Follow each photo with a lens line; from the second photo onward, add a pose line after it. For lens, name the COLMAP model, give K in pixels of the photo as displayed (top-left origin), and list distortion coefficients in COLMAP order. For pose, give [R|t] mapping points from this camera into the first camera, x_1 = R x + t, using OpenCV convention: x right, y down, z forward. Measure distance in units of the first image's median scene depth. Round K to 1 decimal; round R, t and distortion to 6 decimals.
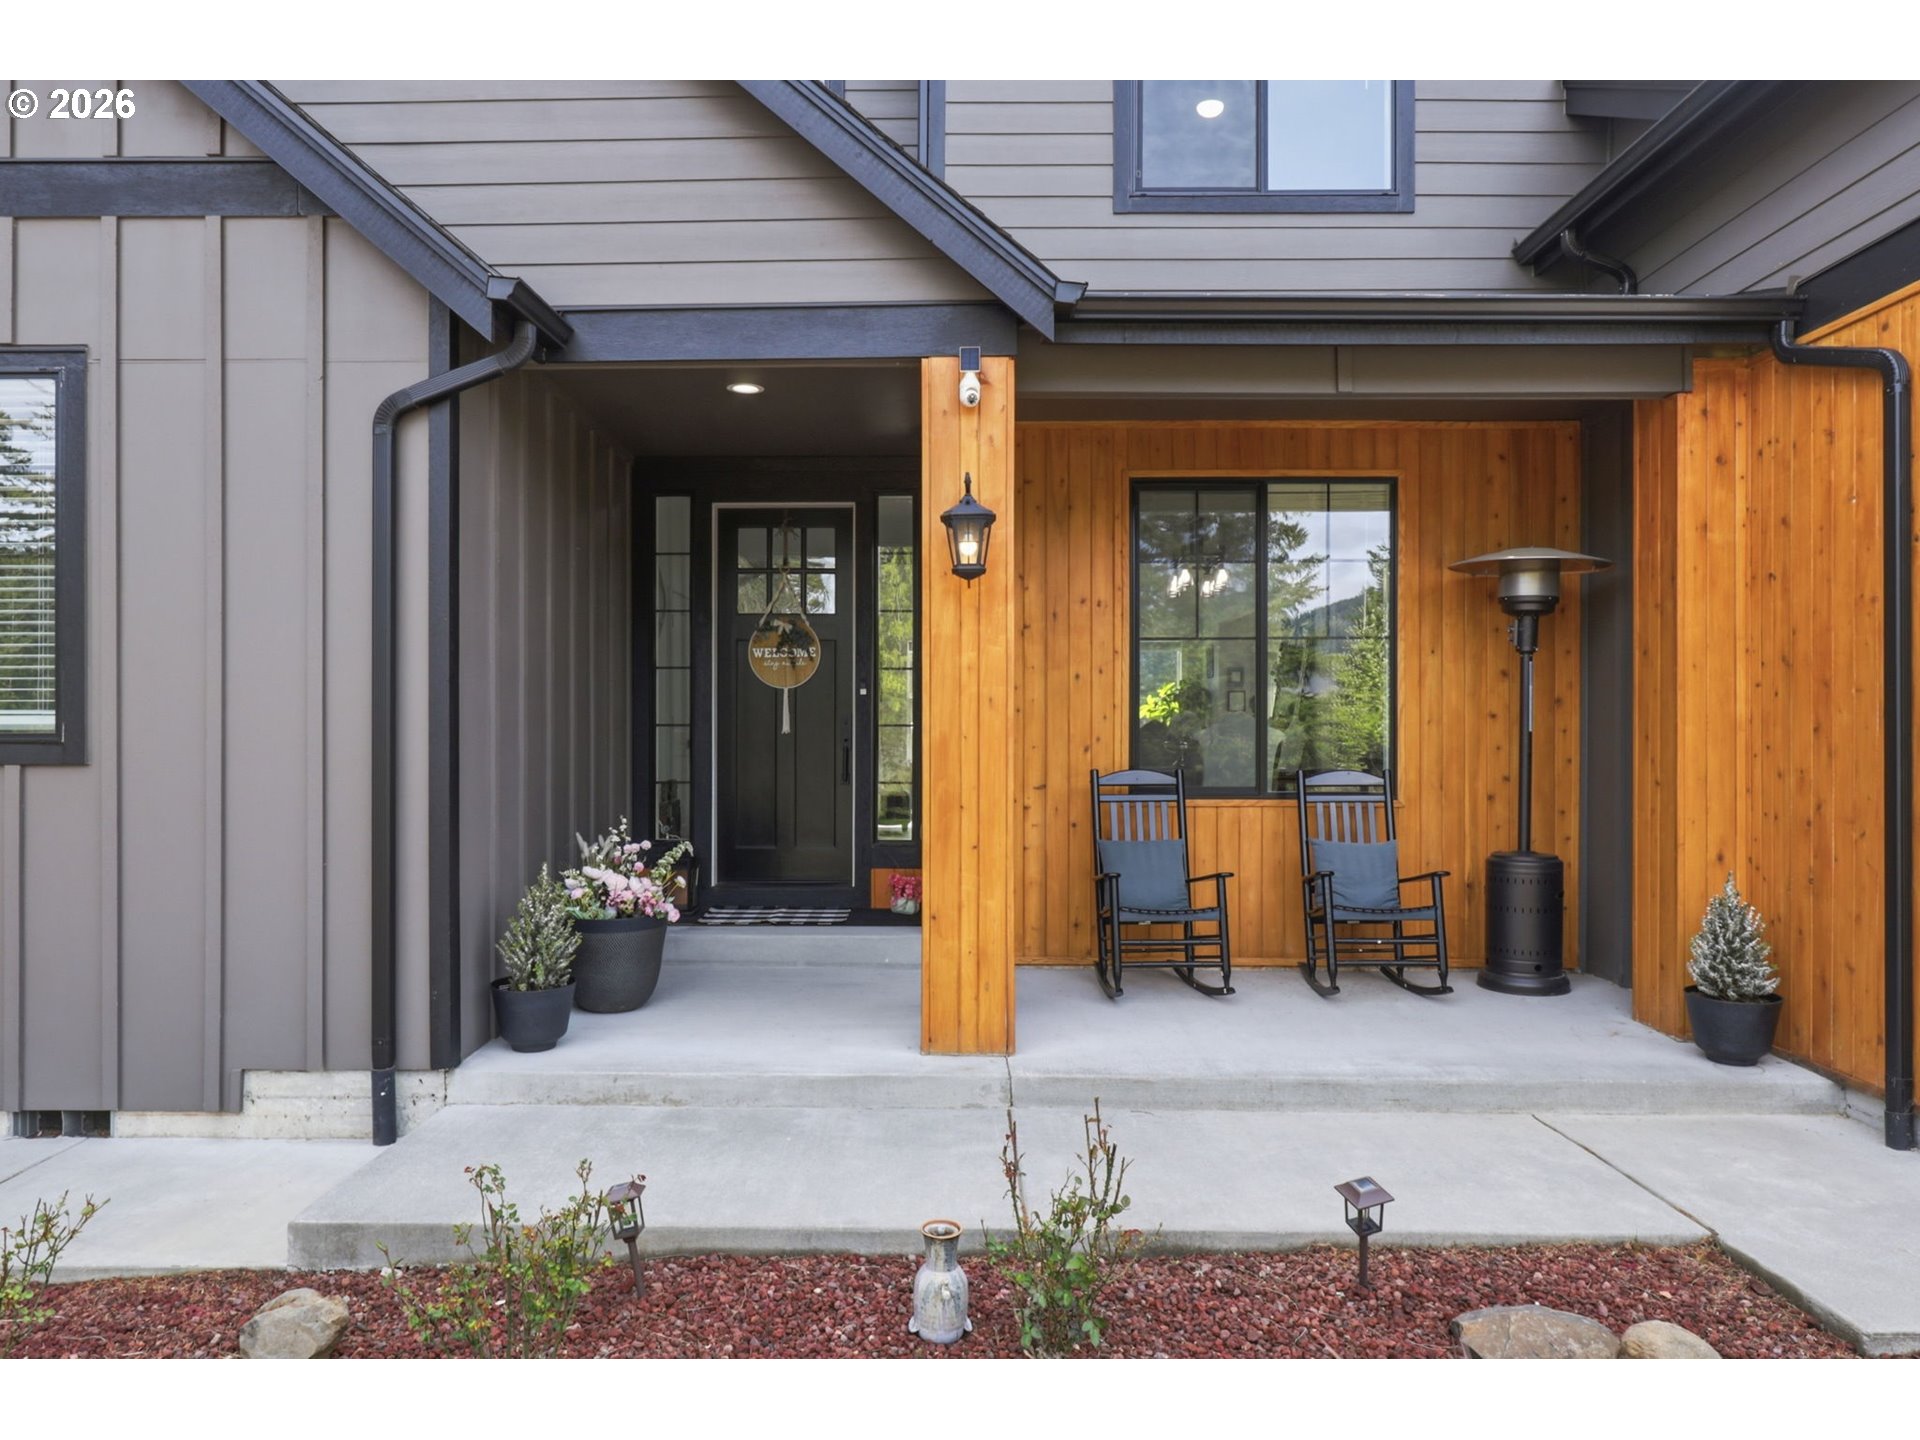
lens RADIAL K [[1306.1, 0, 966.4], [0, 1306.1, 701.2], [0, 0, 1]] dist [0.000119, -0.000669]
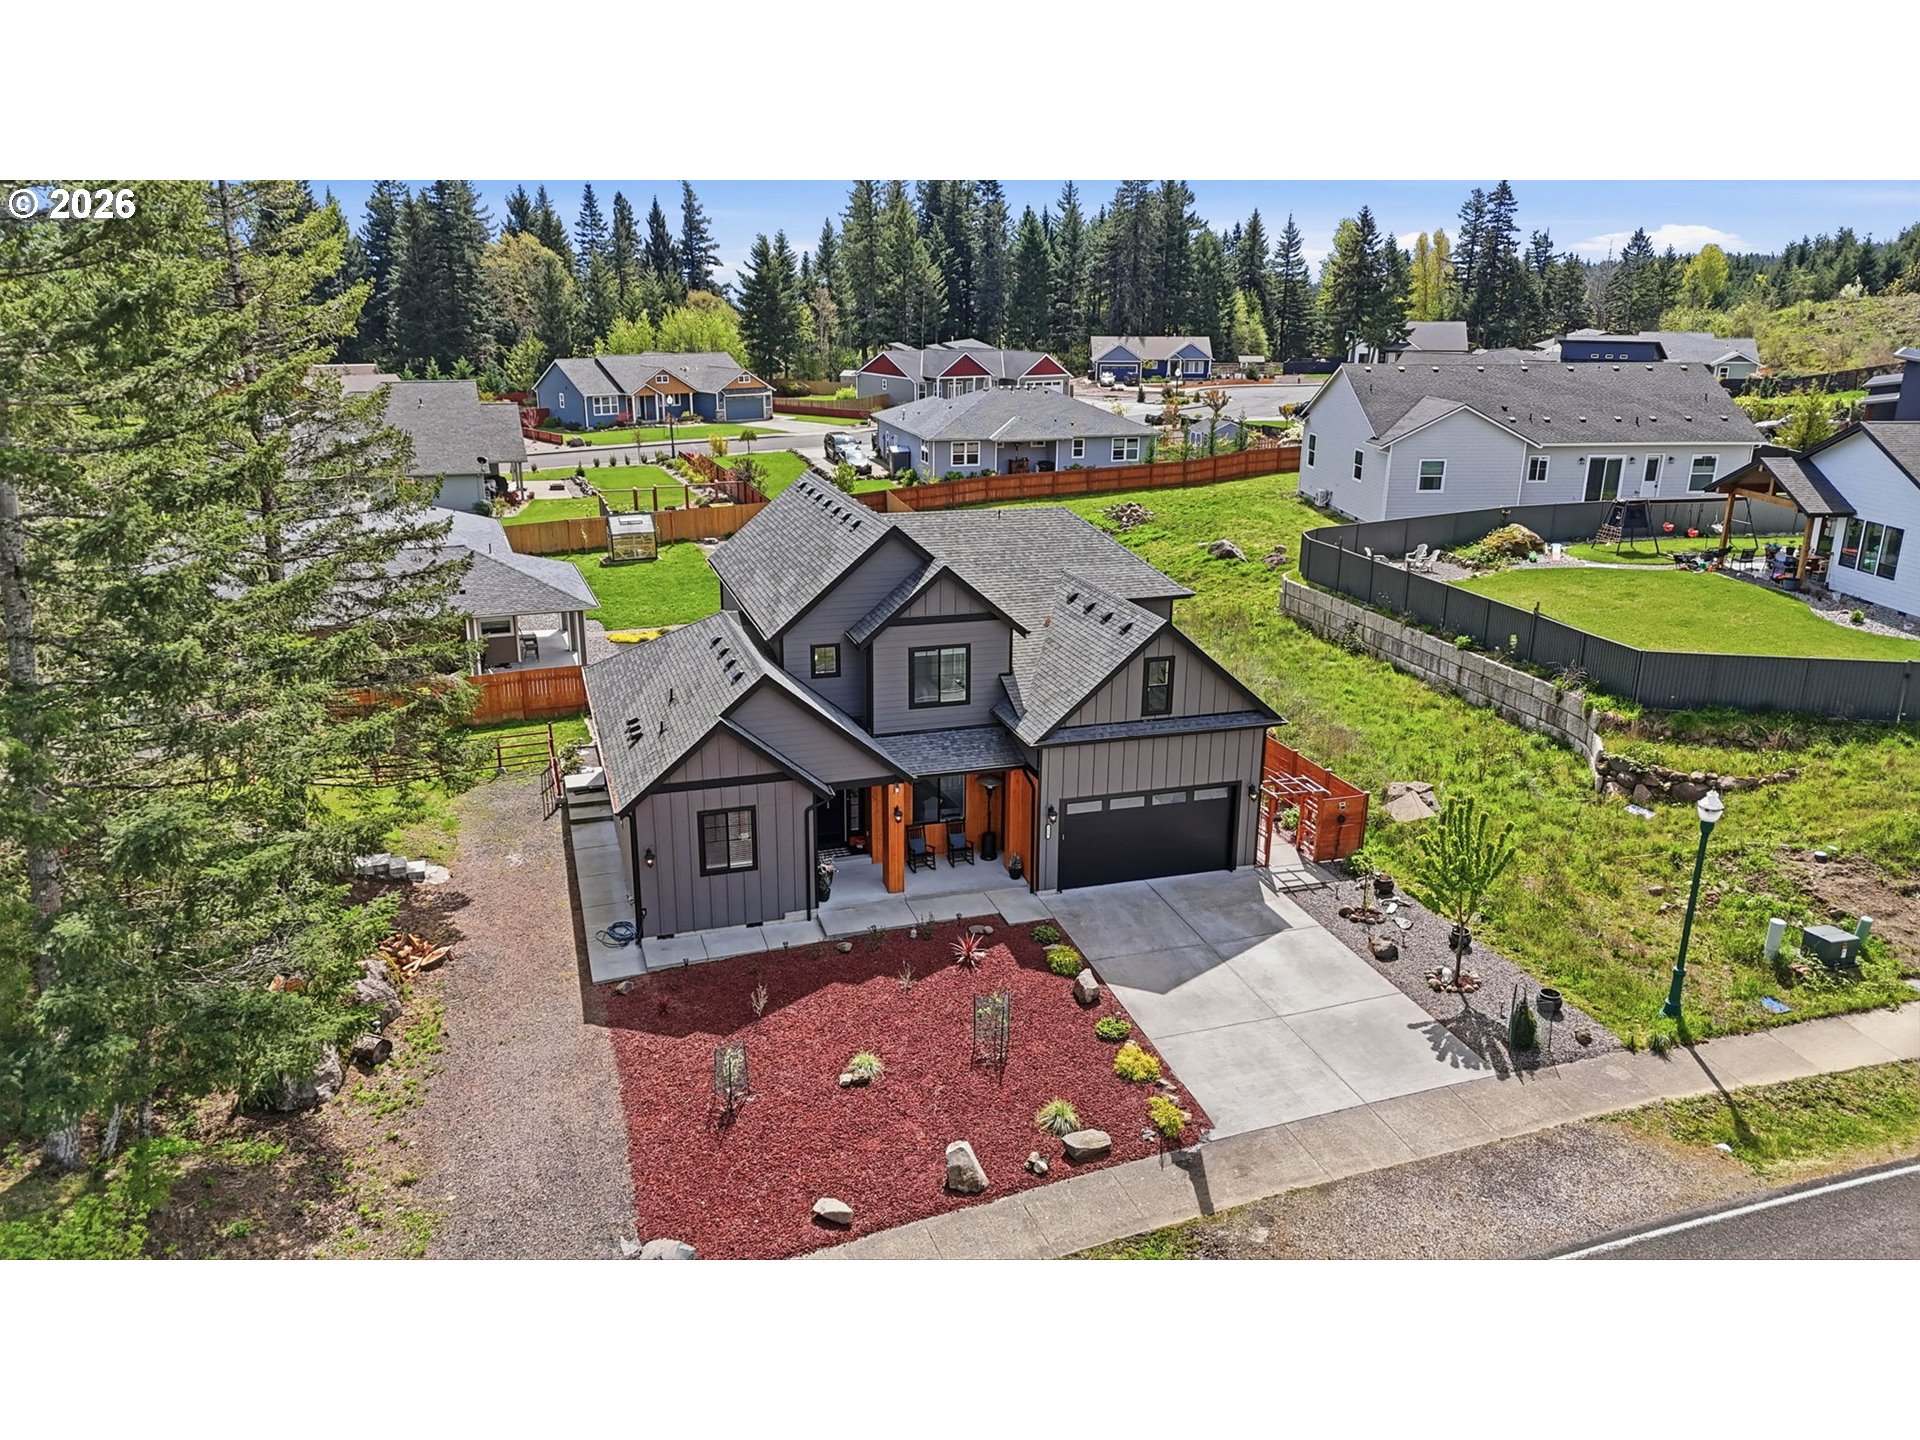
lens RADIAL K [[1306.1, 0, 966.4], [0, 1306.1, 701.2], [0, 0, 1]] dist [0.000119, -0.000669]
pose [[0.950338, -0.084499, 0.299528, -1.418081], [-0.013355, 0.950477, 0.310507, -2.429747], [-0.310932, -0.299087, 0.902146, -4.251923]]
